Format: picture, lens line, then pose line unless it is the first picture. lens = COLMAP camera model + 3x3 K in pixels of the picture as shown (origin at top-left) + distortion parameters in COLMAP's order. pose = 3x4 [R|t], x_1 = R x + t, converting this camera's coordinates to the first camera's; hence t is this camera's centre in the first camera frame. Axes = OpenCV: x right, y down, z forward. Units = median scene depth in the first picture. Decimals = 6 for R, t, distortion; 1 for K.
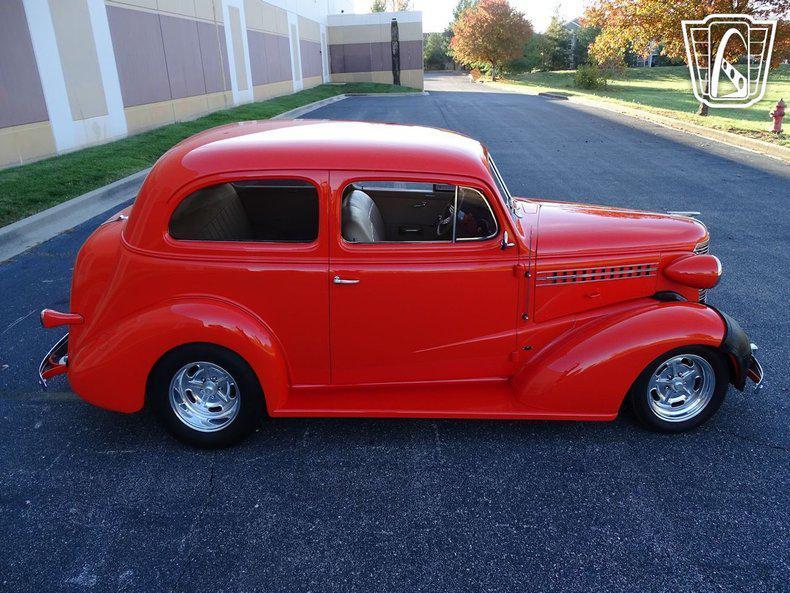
lens RADIAL K [[587.4, 0, 395.0], [0, 587.4, 296.5], [0, 0, 1]] dist [-0.000362, 0.001405]
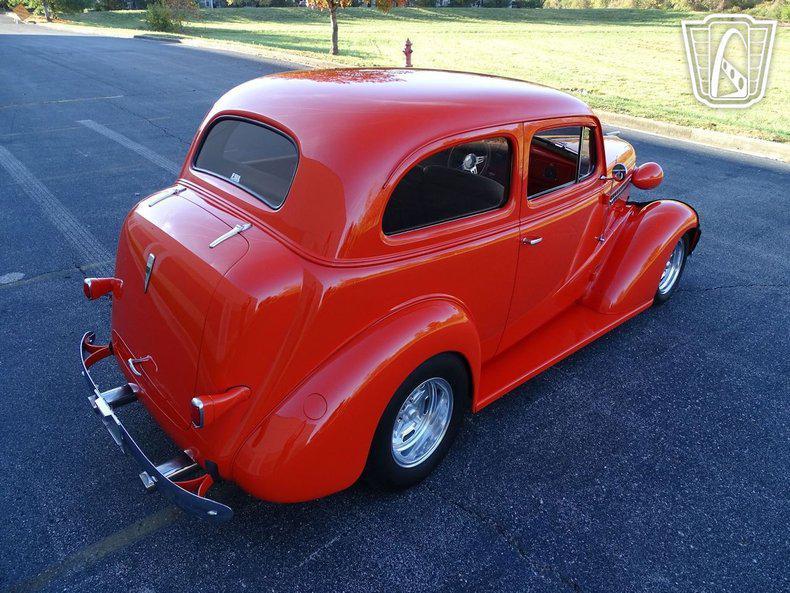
lens RADIAL K [[570.5, 0, 392.9], [0, 570.5, 297.4], [0, 0, 1]] dist [-0.000217, 0.001601]
pose [[0.743643, -0.286691, 0.603989, -0.759085], [0.226725, 0.958002, 0.175580, -0.139991], [-0.628960, 0.006371, 0.777411, 0.400071]]
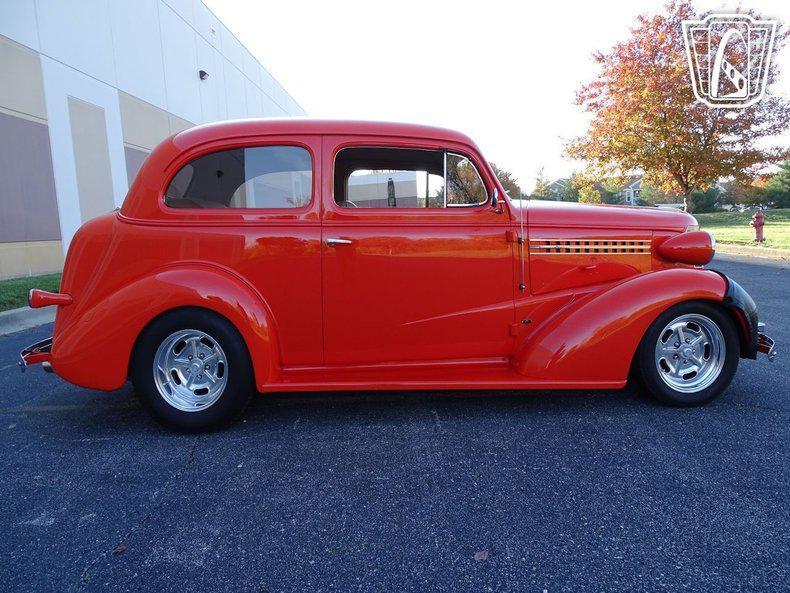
lens RADIAL K [[587.4, 0, 395.0], [0, 587.4, 296.5], [0, 0, 1]] dist [-0.000362, 0.001405]
pose [[0.999709, -0.024119, -0.000174, 0.009921], [0.023412, 0.972084, -0.233464, 0.276375], [0.005801, 0.233392, 0.972366, 0.047379]]
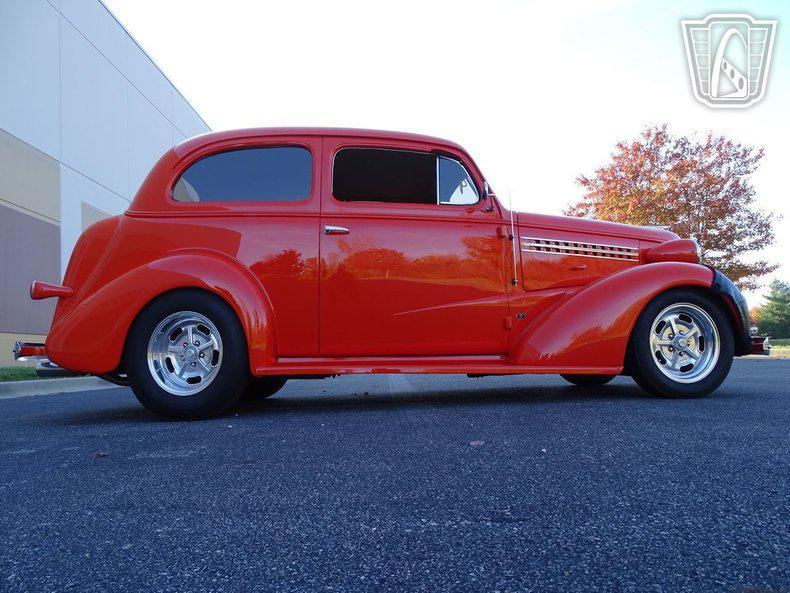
lens RADIAL K [[586.2, 0, 391.4], [0, 586.2, 303.3], [0, 0, 1]] dist [0.006950, -0.001103]
pose [[0.999827, -0.018157, 0.004019, 0.007108], [0.018163, 0.907076, -0.420574, 0.488498], [0.003991, 0.420574, 0.907249, 0.104230]]
